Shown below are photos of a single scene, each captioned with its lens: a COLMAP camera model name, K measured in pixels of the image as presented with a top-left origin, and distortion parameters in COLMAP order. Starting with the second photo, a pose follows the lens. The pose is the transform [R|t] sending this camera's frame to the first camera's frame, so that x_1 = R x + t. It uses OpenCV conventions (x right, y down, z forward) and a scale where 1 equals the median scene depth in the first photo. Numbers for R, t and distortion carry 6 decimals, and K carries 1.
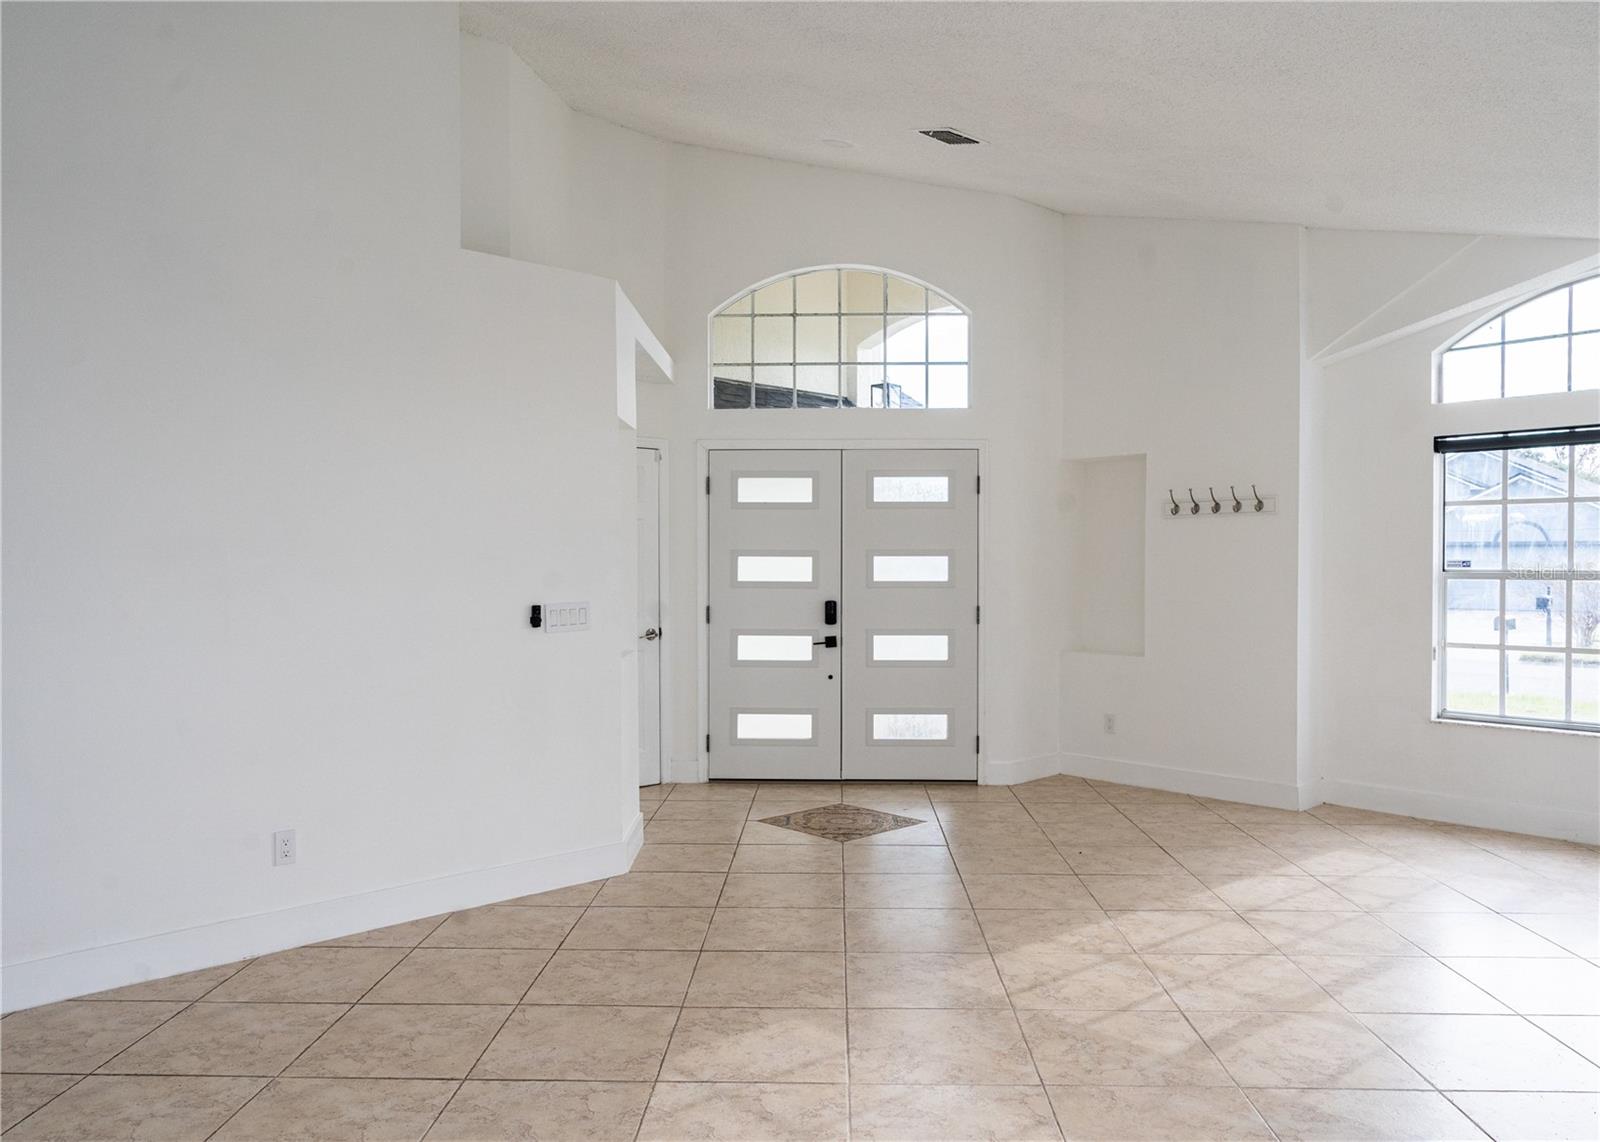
lens RADIAL K [[1158.9, 0, 788.9], [0, 1158.9, 572.4], [0, 0, 1]] dist [-0.003100, 0.006045]
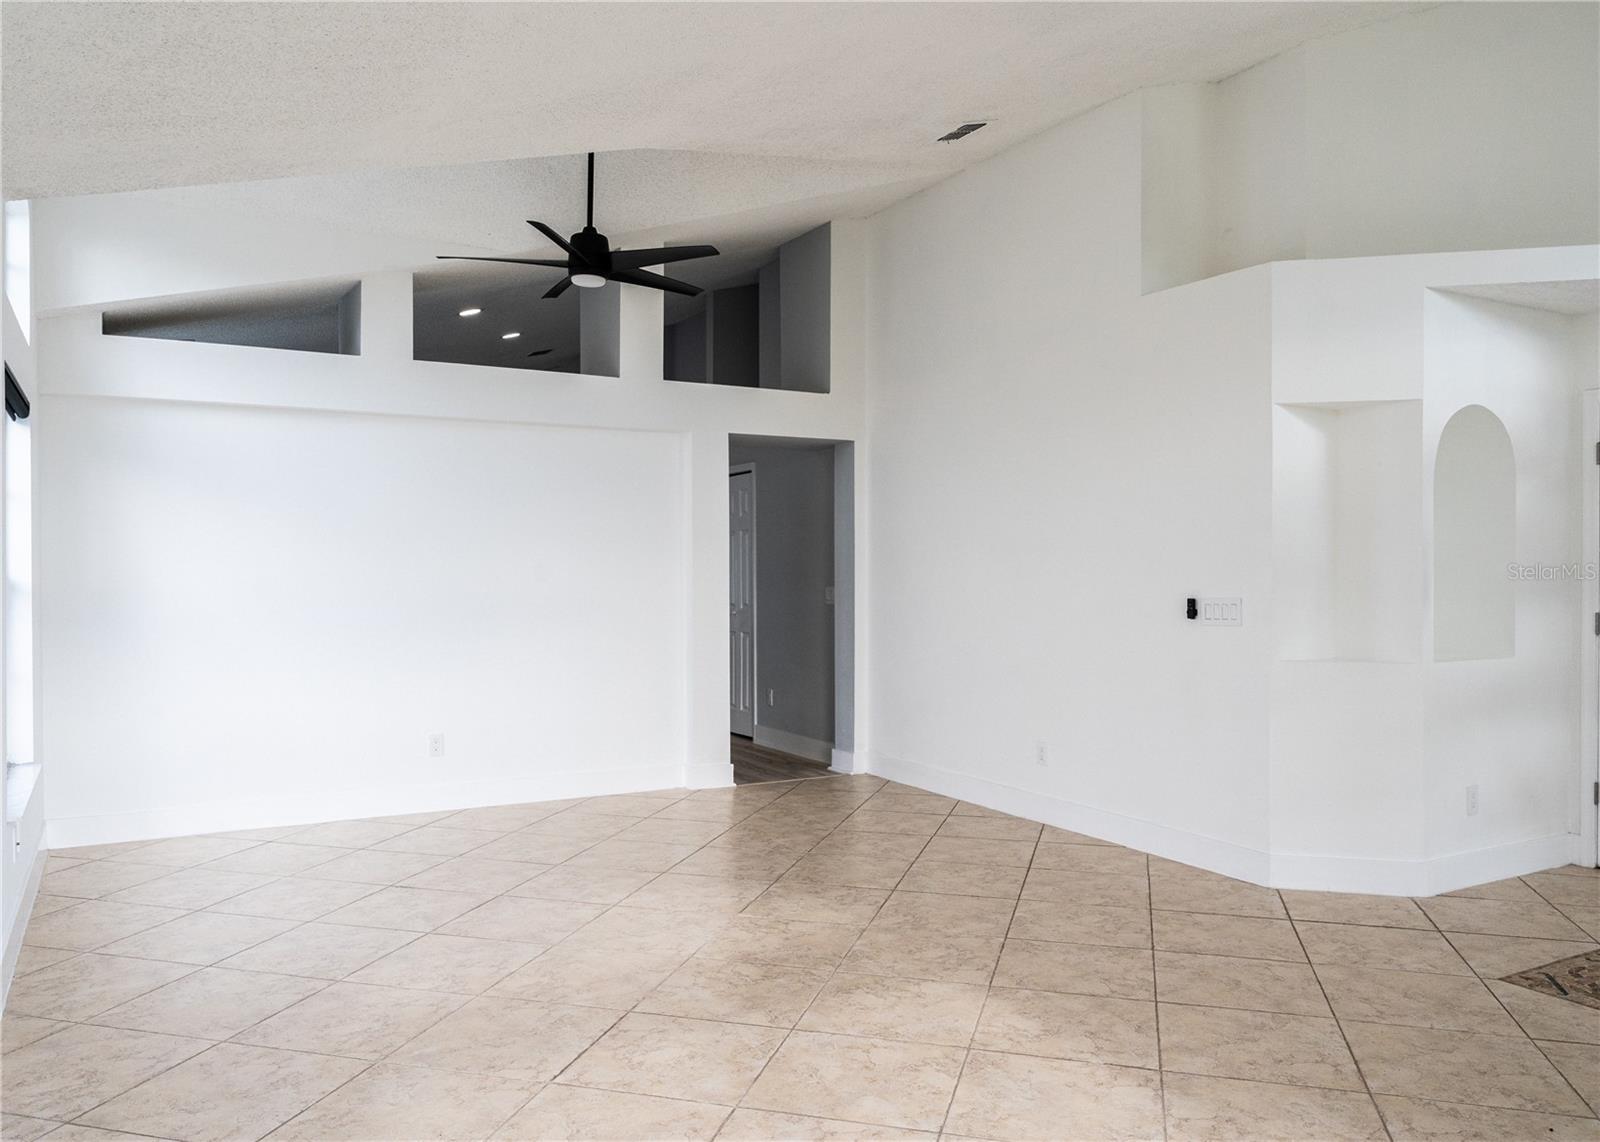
lens RADIAL K [[1158.9, 0, 790.6], [0, 1158.9, 569.9], [0, 0, 1]] dist [-0.003100, 0.006045]
pose [[-0.240226, 0.003650, -0.970710, 0.982152], [-0.009996, 0.999931, 0.006233, -0.000984], [0.970666, 0.011200, -0.240173, 0.957460]]
